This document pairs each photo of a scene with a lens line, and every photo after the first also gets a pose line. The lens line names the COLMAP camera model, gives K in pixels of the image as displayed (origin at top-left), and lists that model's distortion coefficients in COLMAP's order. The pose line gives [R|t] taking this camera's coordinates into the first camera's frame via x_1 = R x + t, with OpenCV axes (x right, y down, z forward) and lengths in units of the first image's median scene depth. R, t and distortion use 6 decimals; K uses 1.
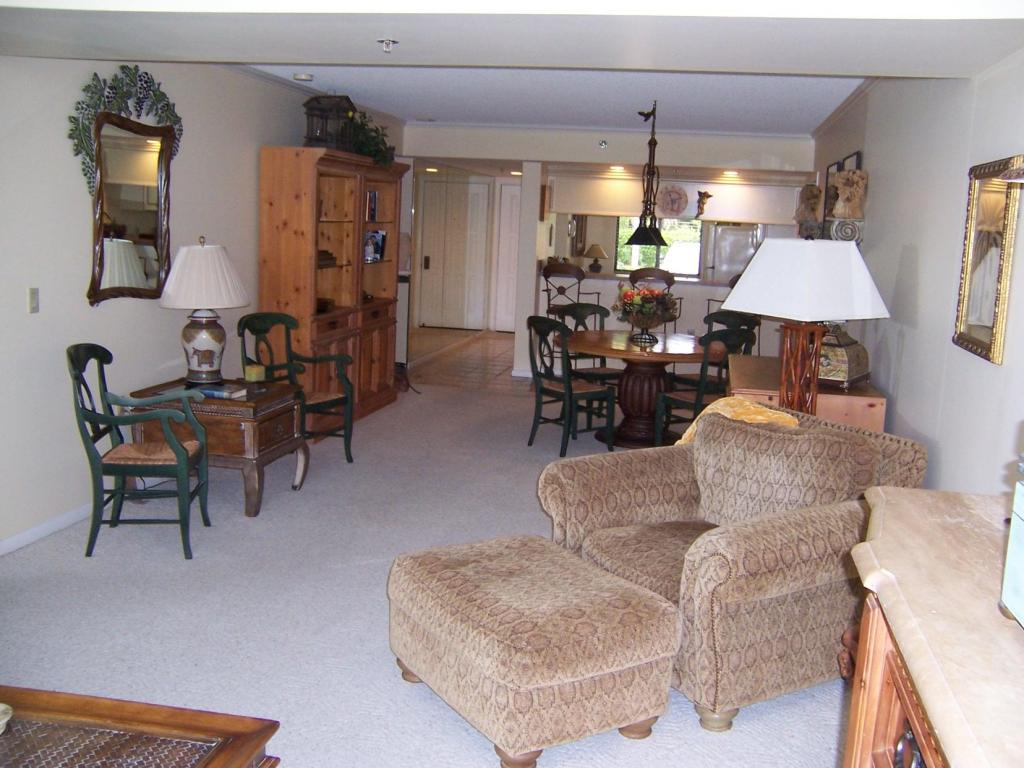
lens RADIAL K [[1020.3, 0, 535.3], [0, 1020.3, 384.3], [0, 0, 1]] dist [-0.128081, 0.242563]
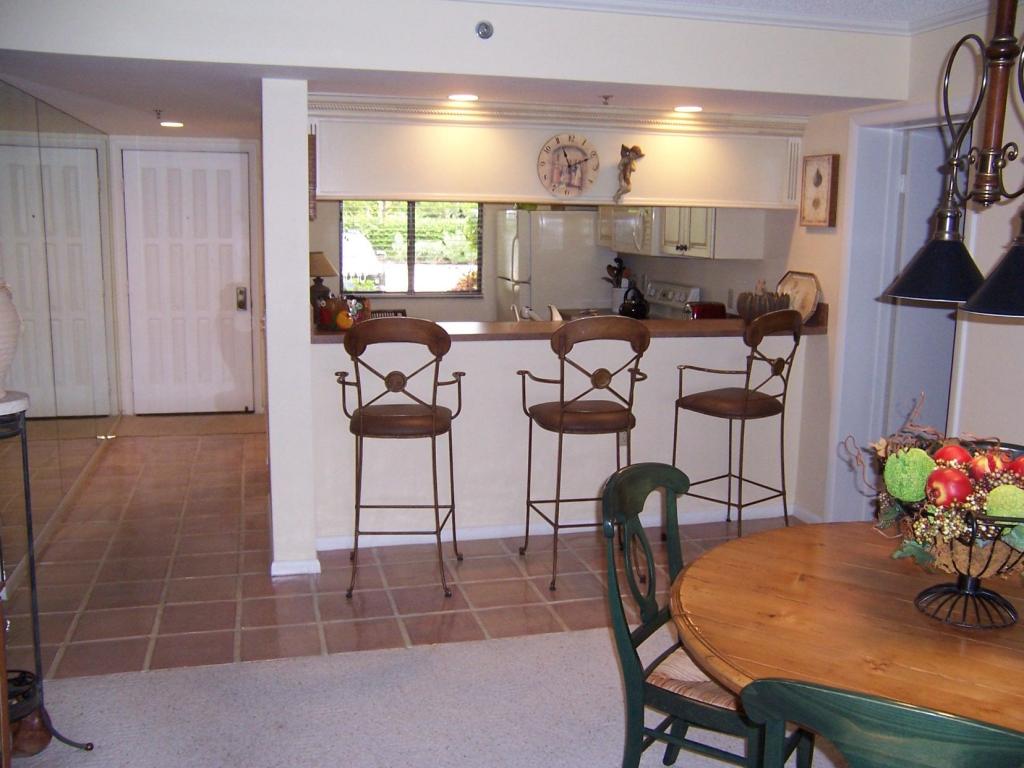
lens RADIAL K [[1020.3, 0, 535.3], [0, 1020.3, 384.3], [0, 0, 1]] dist [-0.128081, 0.242563]
pose [[0.904050, -0.101132, 0.415291, -0.125394], [0.092593, 0.994872, 0.040705, -0.131825], [-0.417277, 0.001653, 0.908778, 0.758305]]
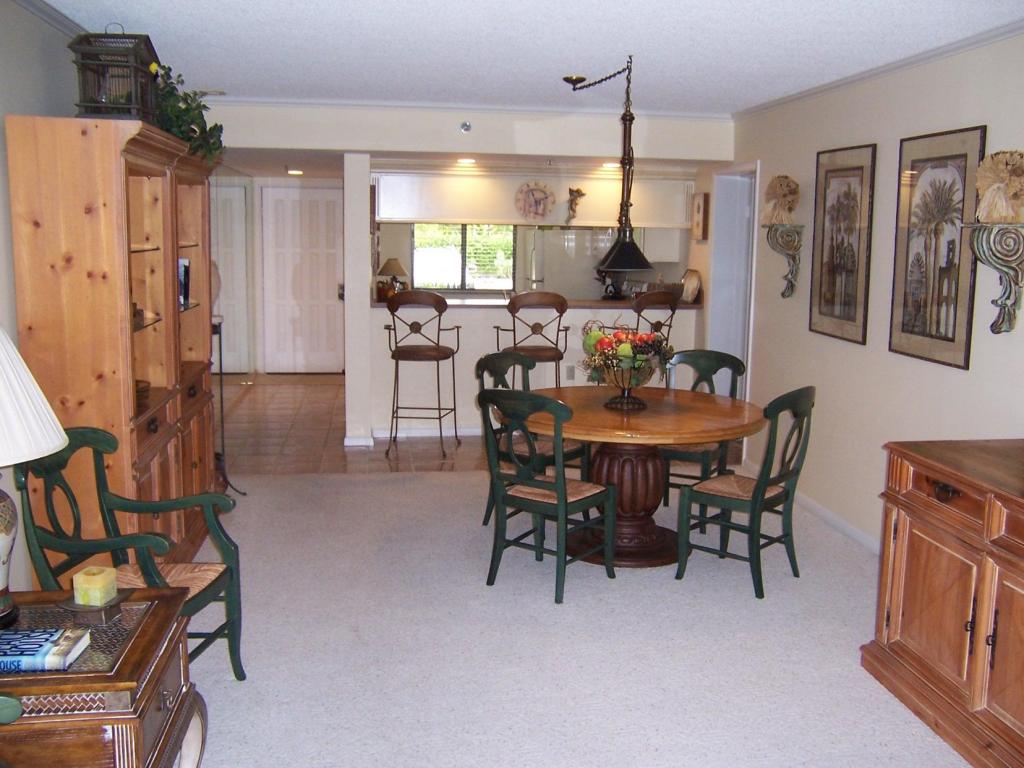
lens RADIAL K [[1020.3, 0, 535.3], [0, 1020.3, 384.3], [0, 0, 1]] dist [-0.128081, 0.242563]
pose [[0.946689, -0.077023, 0.312807, -0.160944], [0.077120, 0.996949, 0.012081, -0.068656], [-0.312783, 0.012686, 0.949740, 0.353989]]
